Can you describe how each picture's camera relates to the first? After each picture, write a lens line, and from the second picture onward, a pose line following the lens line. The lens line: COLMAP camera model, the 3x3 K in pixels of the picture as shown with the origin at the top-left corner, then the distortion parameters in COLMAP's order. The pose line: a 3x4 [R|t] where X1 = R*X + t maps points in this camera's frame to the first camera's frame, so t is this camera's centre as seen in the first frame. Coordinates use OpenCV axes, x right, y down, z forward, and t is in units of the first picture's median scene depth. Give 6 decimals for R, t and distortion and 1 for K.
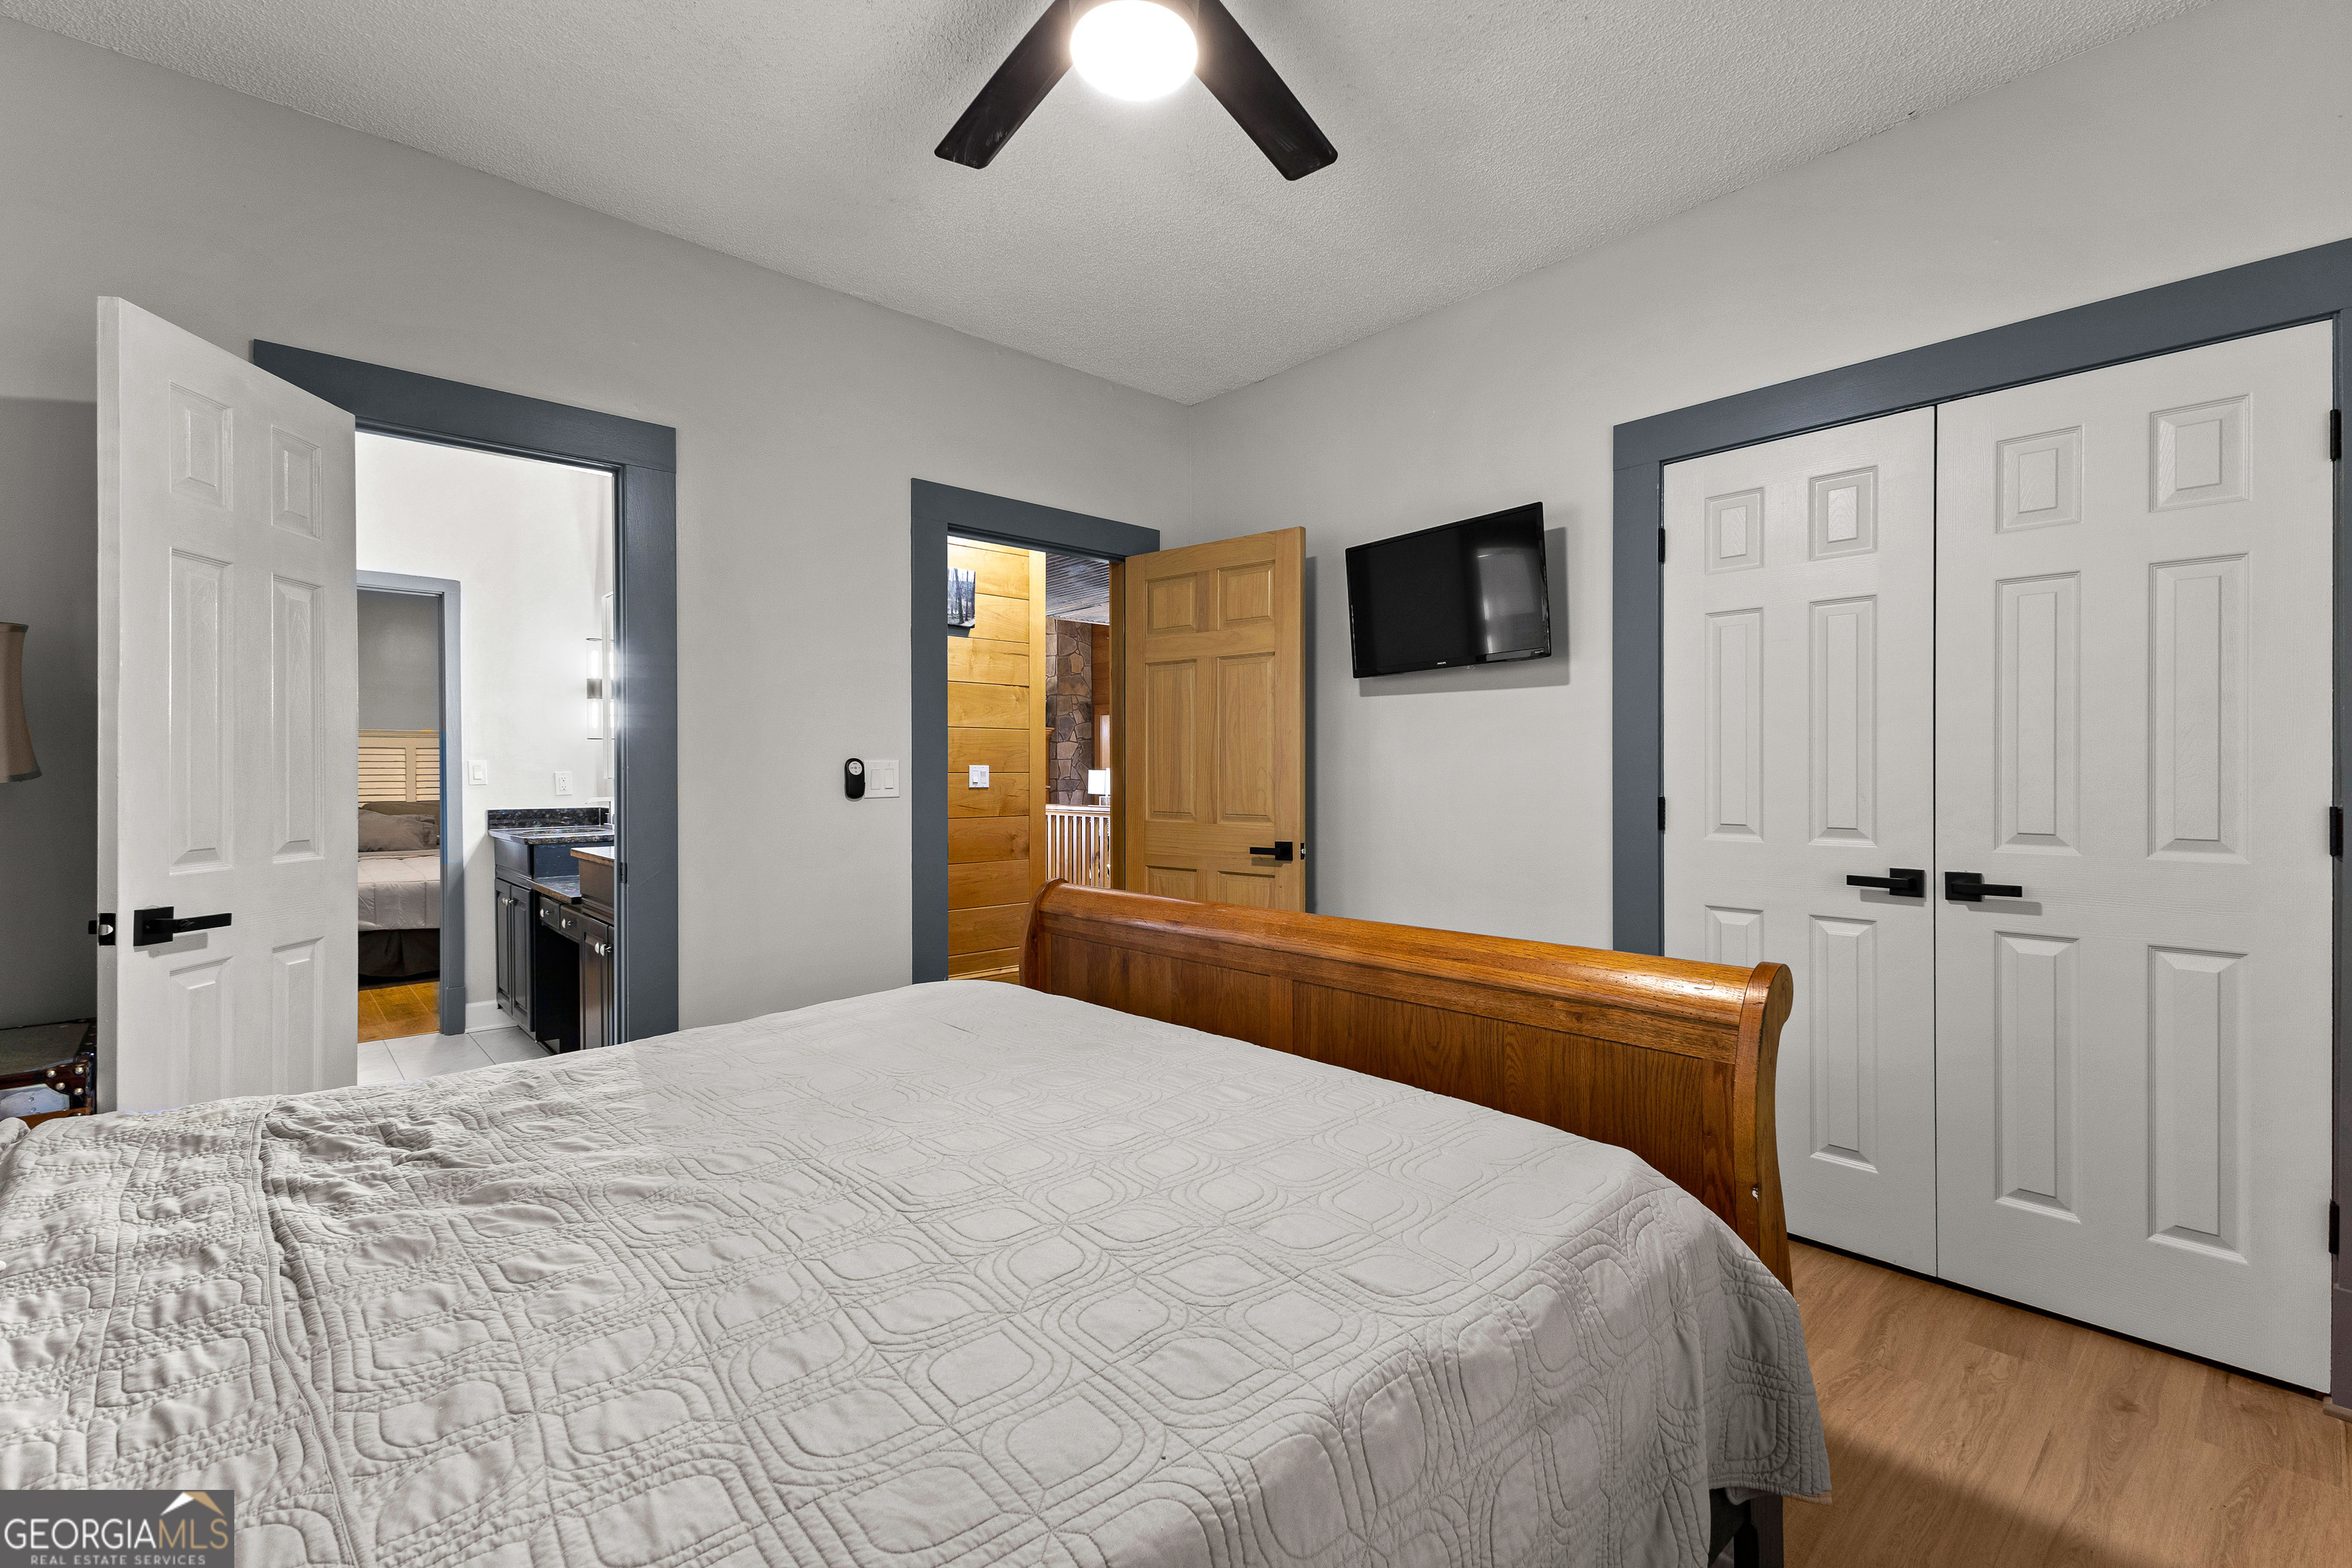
lens RADIAL K [[1014.2, 0, 1166.9], [0, 1014.2, 782.6], [0, 0, 1]] dist [0.010581, -0.001865]
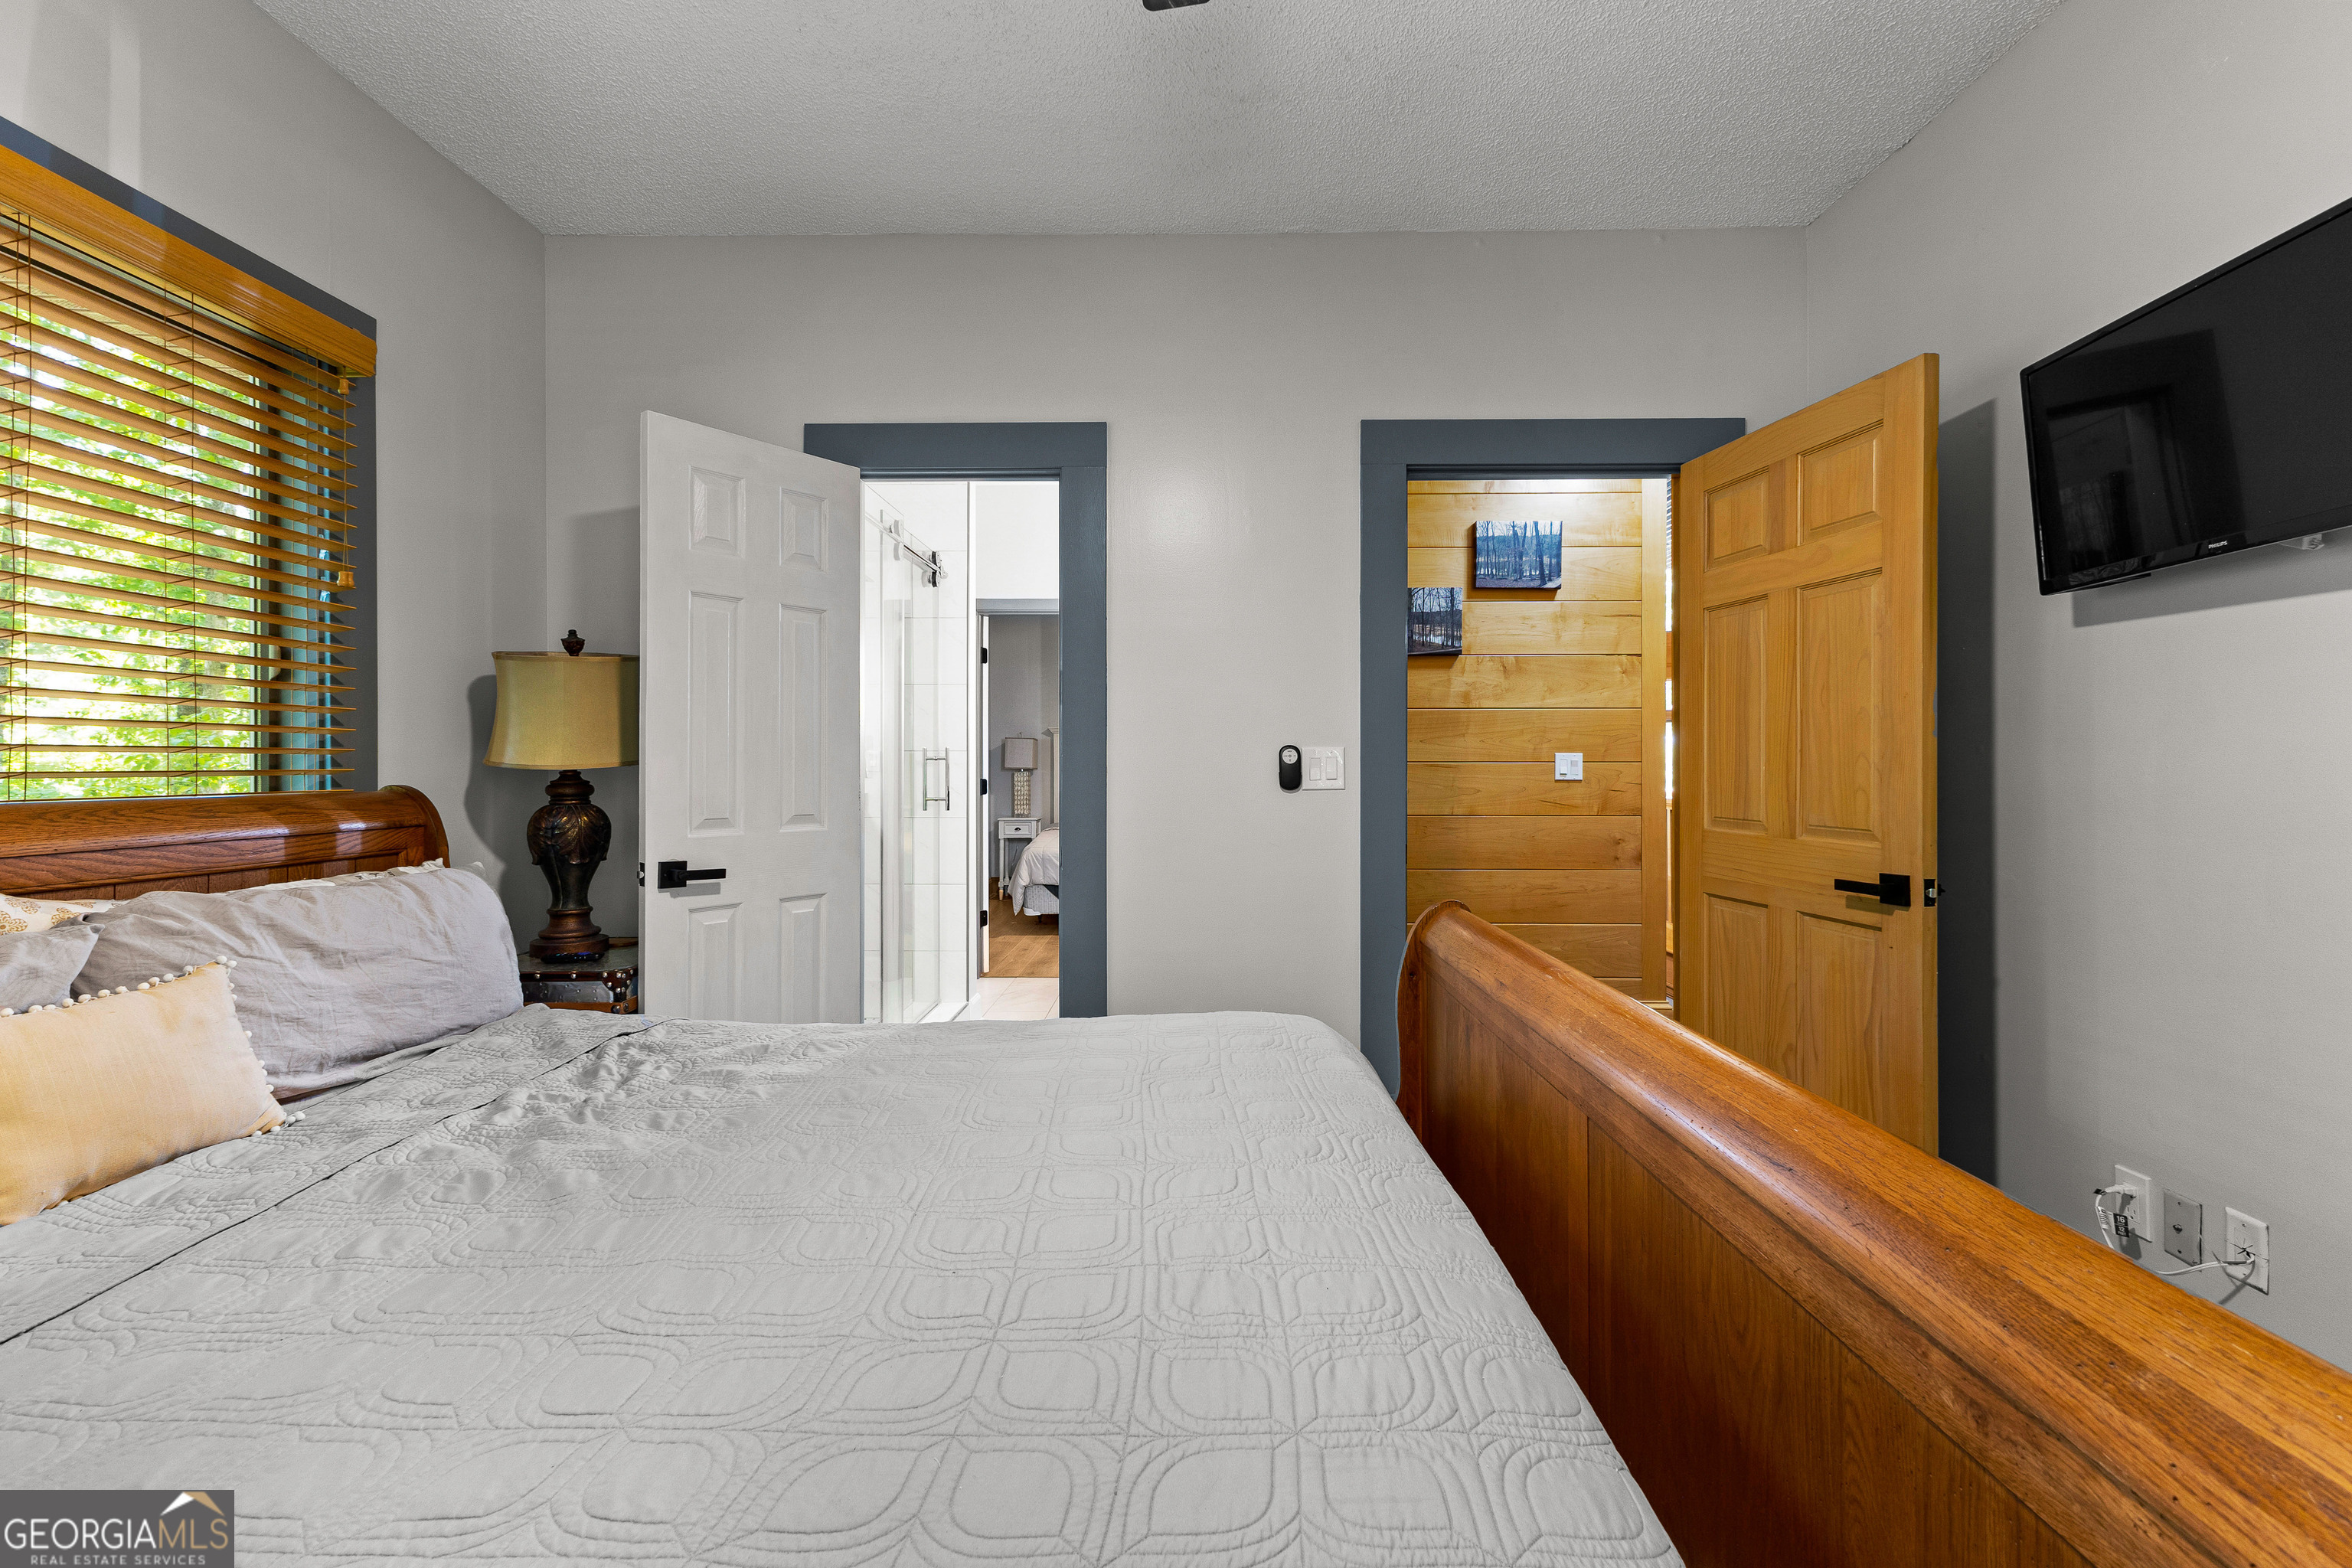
lens RADIAL K [[1014.2, 0, 1176.6], [0, 1014.2, 764.0], [0, 0, 1]] dist [0.010581, -0.001865]
pose [[0.735224, 0.002925, -0.677818, 0.211408], [-0.008431, 0.999953, -0.004830, -0.001910], [0.677772, 0.009266, 0.735214, 0.250221]]
